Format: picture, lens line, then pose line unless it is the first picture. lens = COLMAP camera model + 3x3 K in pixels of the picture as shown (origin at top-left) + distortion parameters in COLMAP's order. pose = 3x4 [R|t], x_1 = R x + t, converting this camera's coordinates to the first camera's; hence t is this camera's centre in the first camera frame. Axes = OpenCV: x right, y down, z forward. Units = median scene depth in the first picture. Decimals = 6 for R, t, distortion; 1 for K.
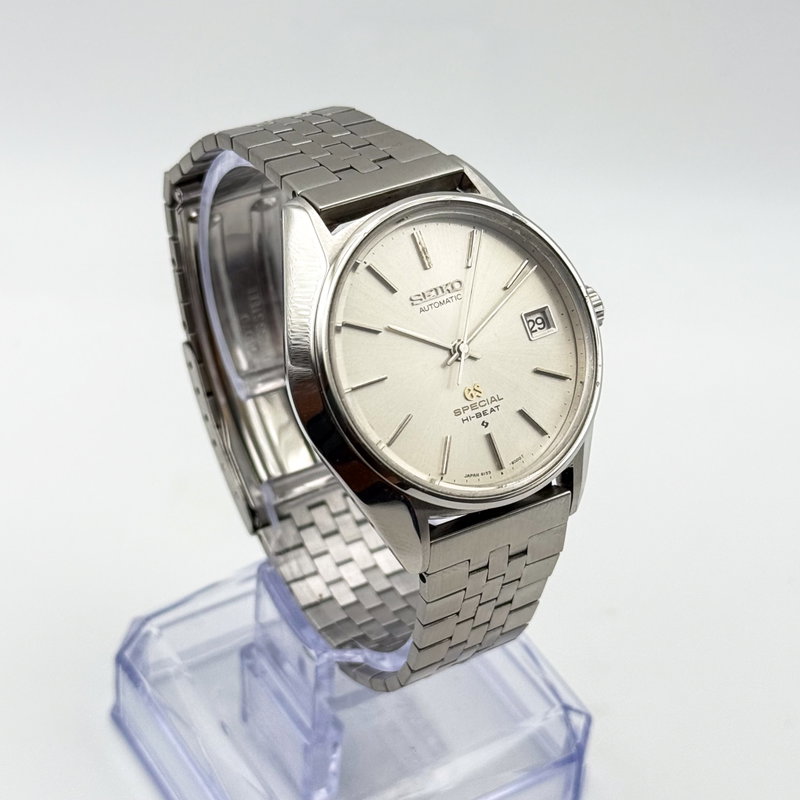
lens RADIAL K [[2069.2, 0, 400.0], [0, 2069.2, 400.0], [0, 0, 1]] dist [0.072044, -0.922242]
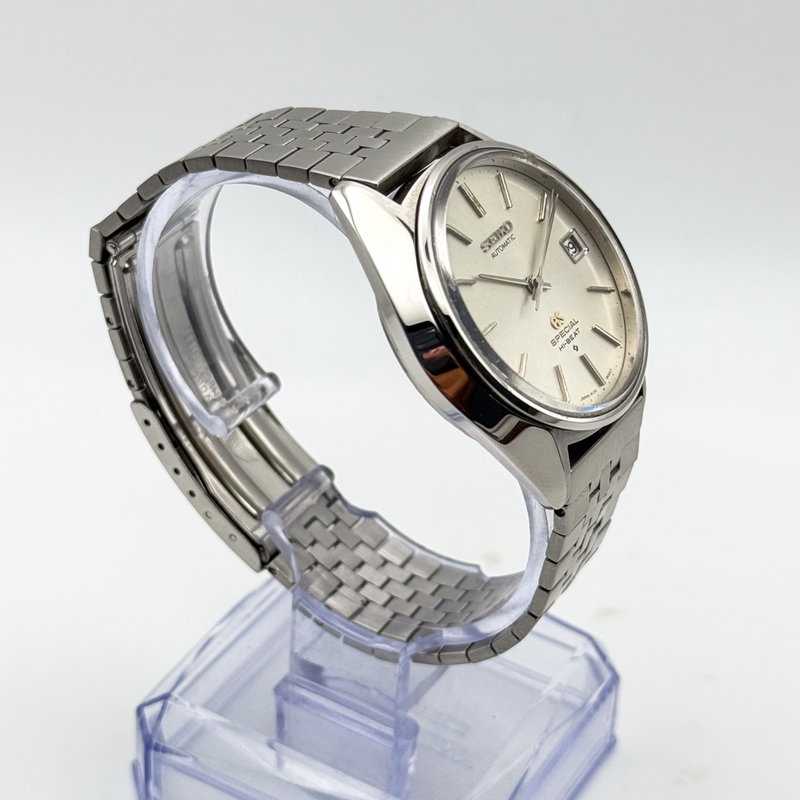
lens RADIAL K [[2069.2, 0, 400.0], [0, 2069.2, 400.0], [0, 0, 1]] dist [0.072044, -0.922242]
pose [[0.885142, -0.272675, 0.377057, -0.419178], [0.297455, 0.954703, -0.007866, 0.018031], [-0.357833, 0.119120, 0.926156, 0.082258]]
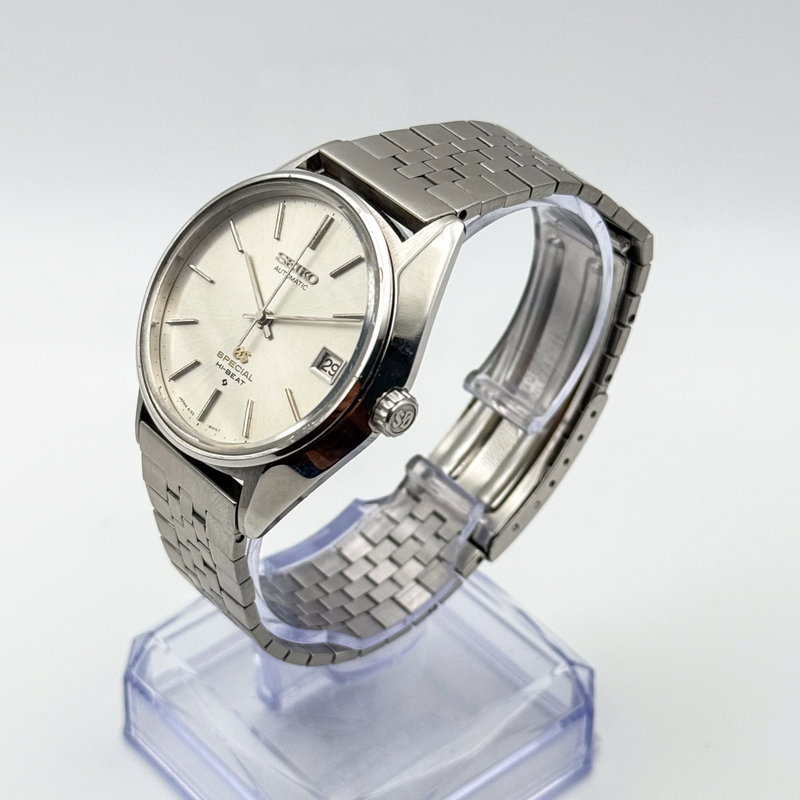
lens RADIAL K [[2069.2, 0, 400.0], [0, 2069.2, 400.0], [0, 0, 1]] dist [0.072044, -0.922242]
pose [[0.162607, 0.573709, -0.802756, 0.874537], [-0.639072, 0.681109, 0.357320, -0.400678], [0.751762, 0.454917, 0.477394, 0.559125]]
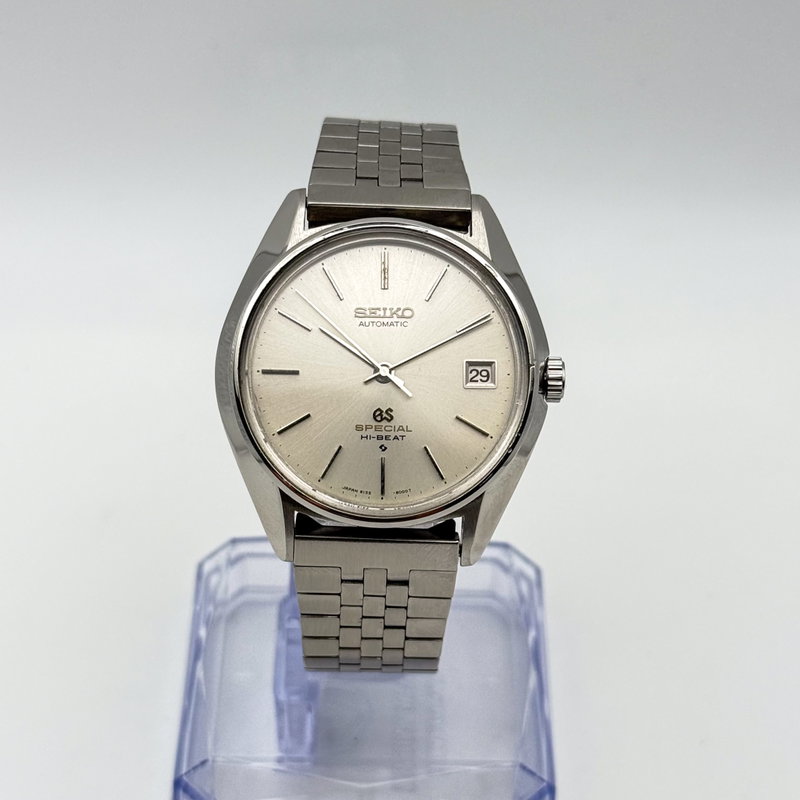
lens RADIAL K [[2069.2, 0, 400.0], [0, 2069.2, 400.0], [0, 0, 1]] dist [0.072044, -0.922242]
pose [[0.850090, 0.321100, -0.417422, 0.460668], [-0.318511, 0.944700, 0.078051, -0.092033], [0.419401, 0.066603, 0.905354, 0.064047]]
